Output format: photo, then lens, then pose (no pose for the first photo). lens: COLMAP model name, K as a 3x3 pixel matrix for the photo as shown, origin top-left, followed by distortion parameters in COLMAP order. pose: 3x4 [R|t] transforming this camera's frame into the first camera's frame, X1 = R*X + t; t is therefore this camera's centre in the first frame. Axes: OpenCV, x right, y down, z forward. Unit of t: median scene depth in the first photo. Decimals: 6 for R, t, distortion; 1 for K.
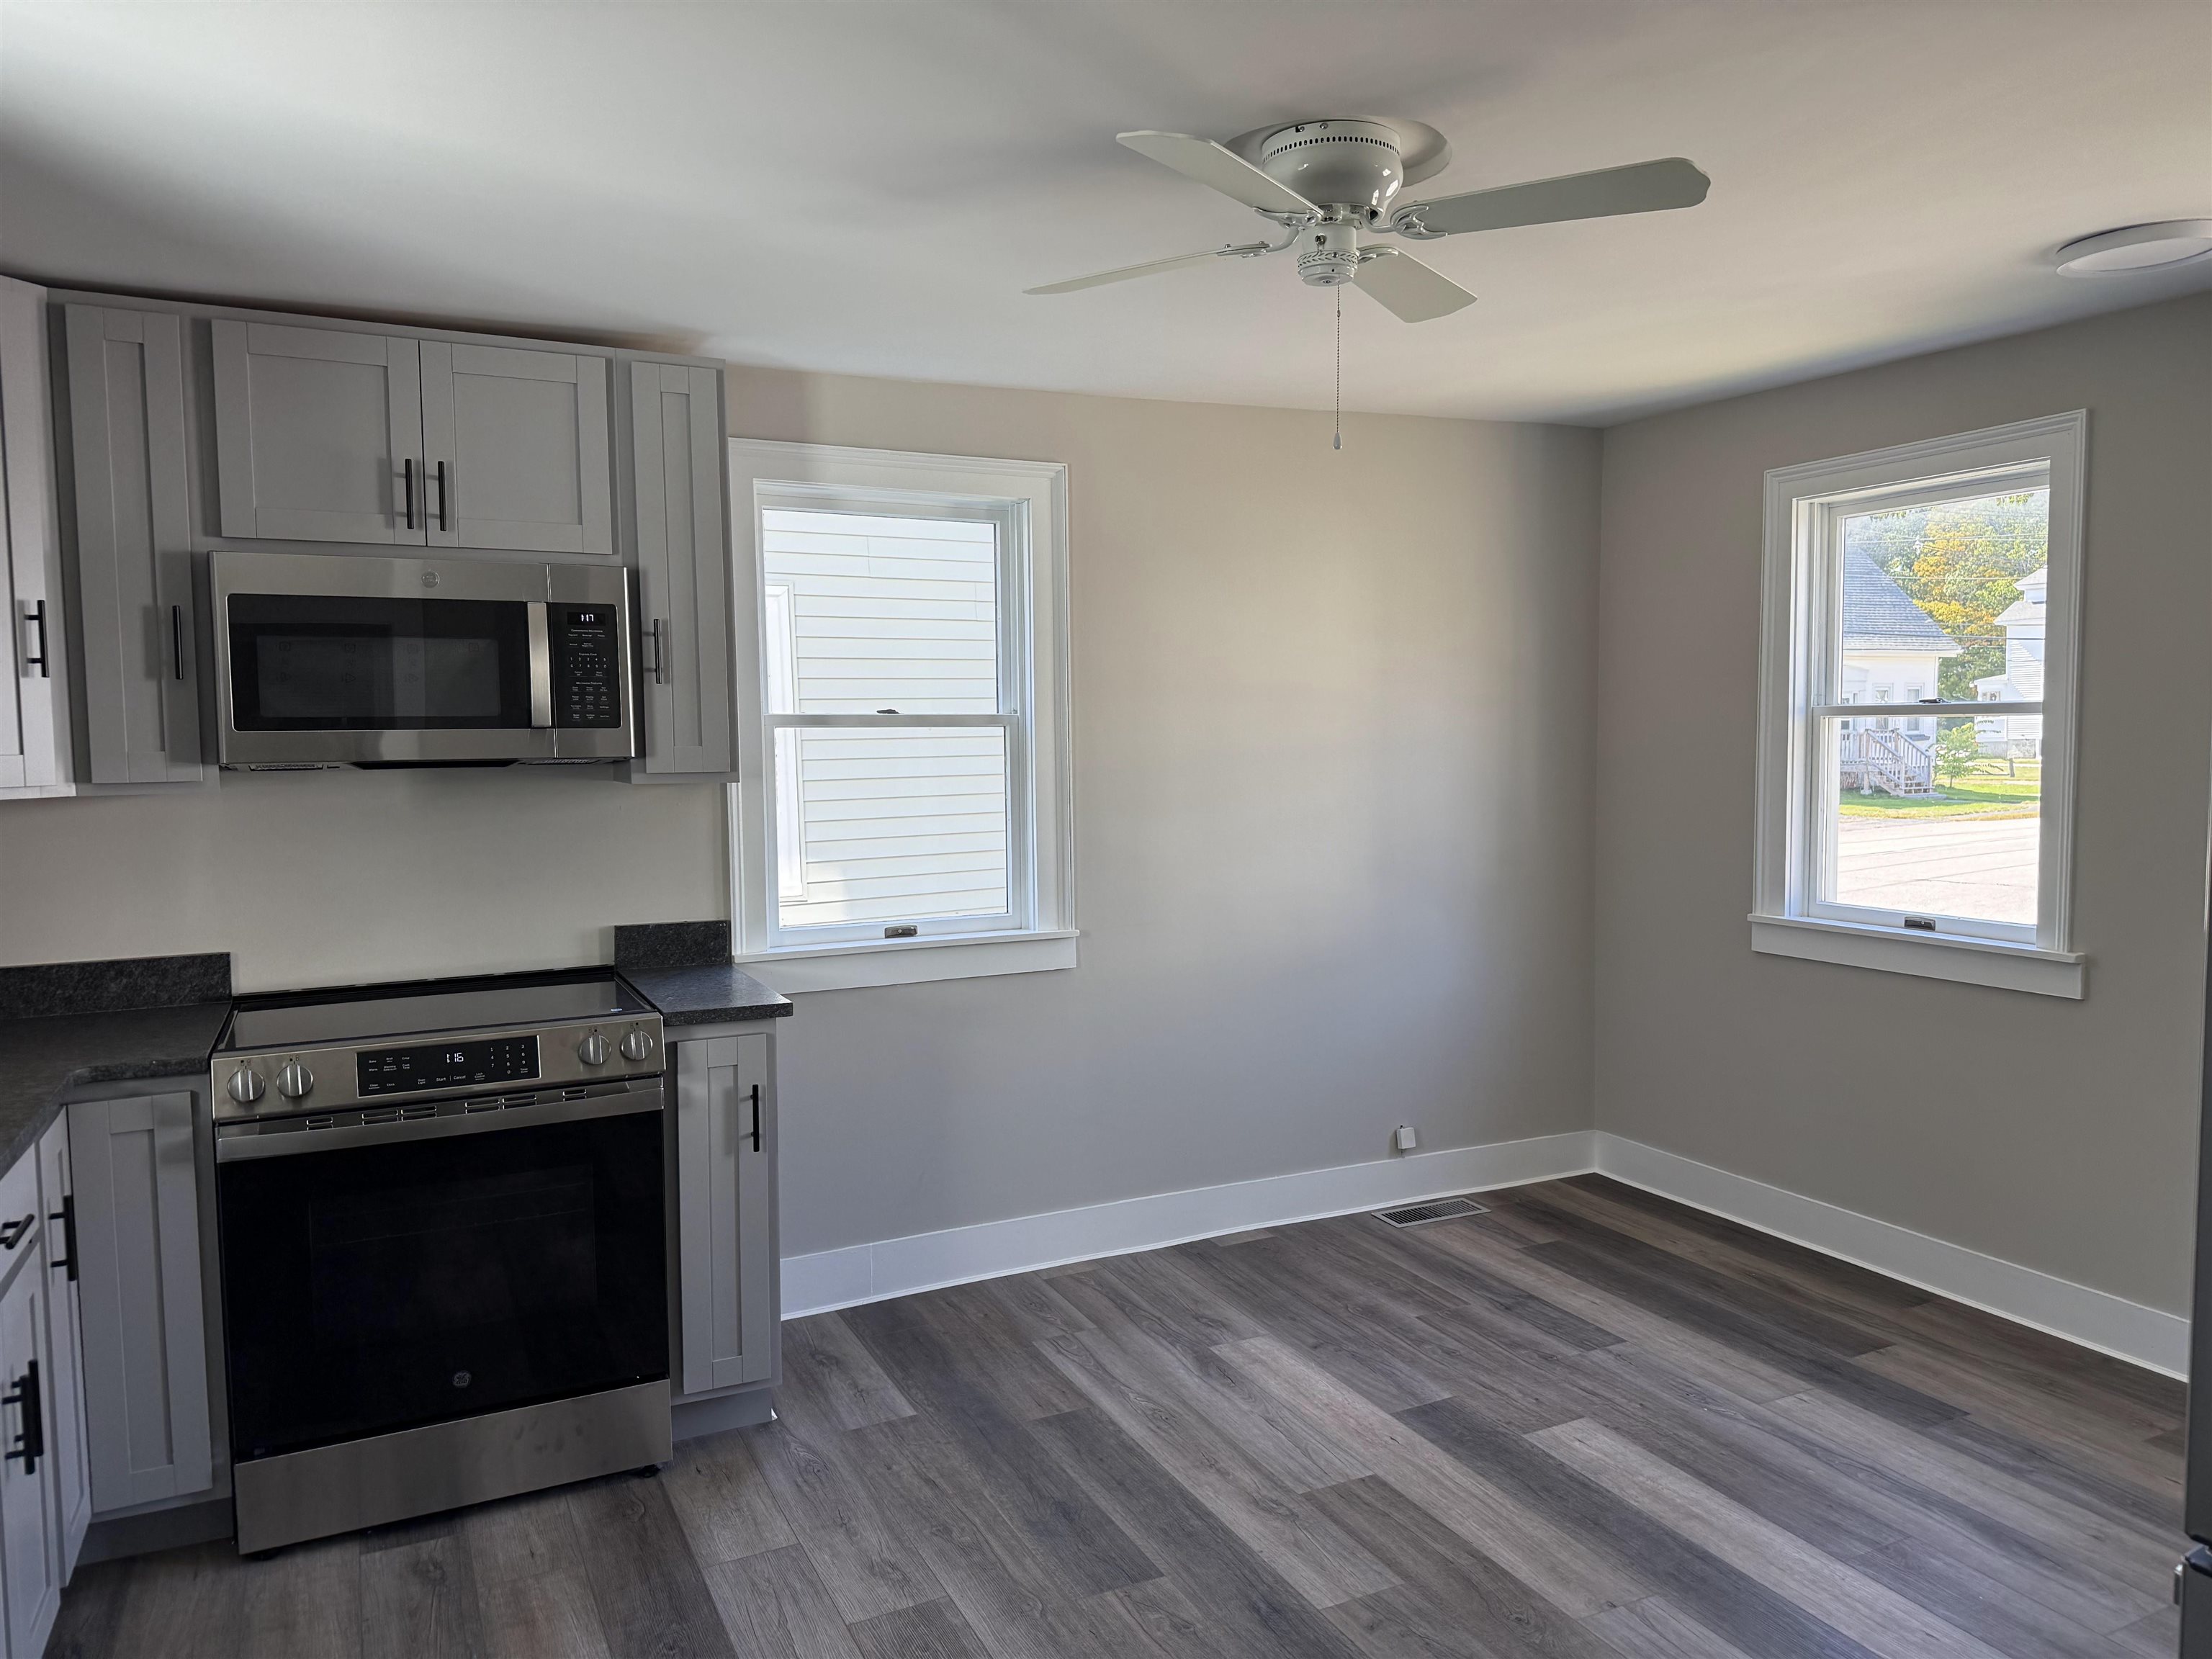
lens RADIAL K [[1520.5, 0, 1106.0], [0, 1520.5, 829.5], [0, 0, 1]] dist [-0.002012, 0.000339]
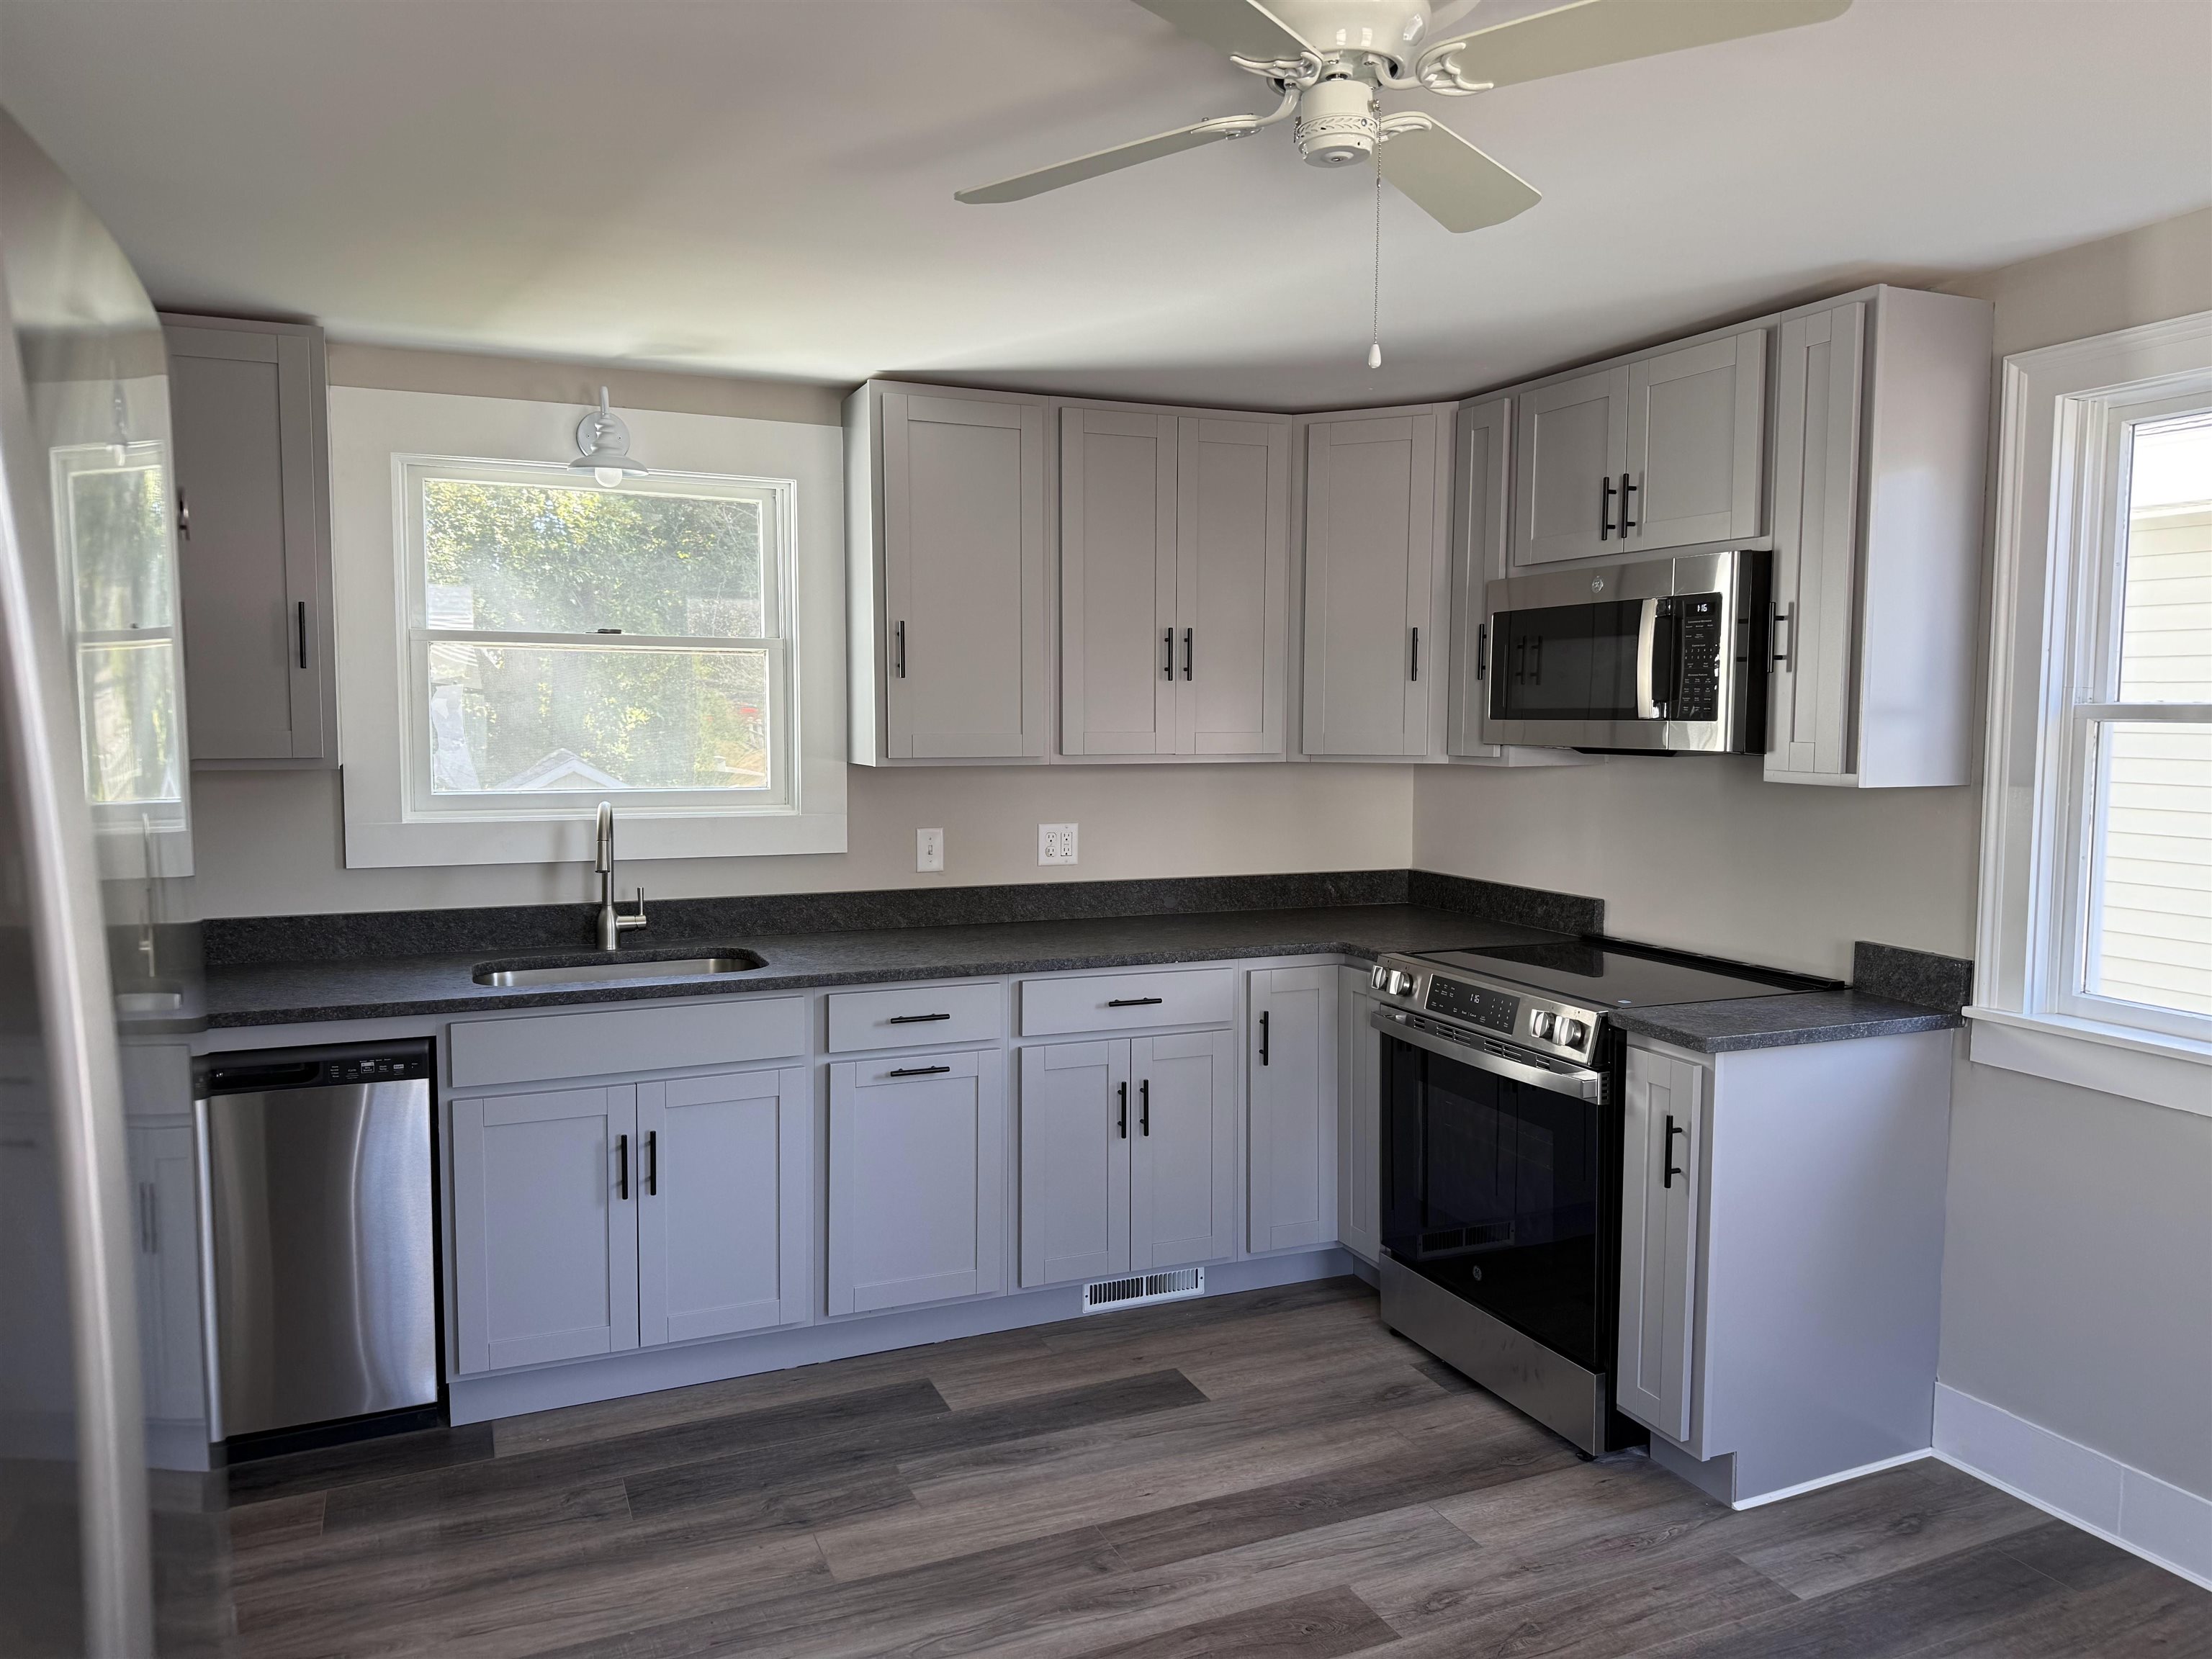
lens RADIAL K [[1520.5, 0, 1106.0], [0, 1520.5, 829.5], [0, 0, 1]] dist [-0.002012, 0.000339]
pose [[-0.038337, 0.089933, -0.995210, 0.681873], [-0.068510, 0.993362, 0.092405, -0.063819], [0.996914, 0.071725, -0.031921, 0.682002]]
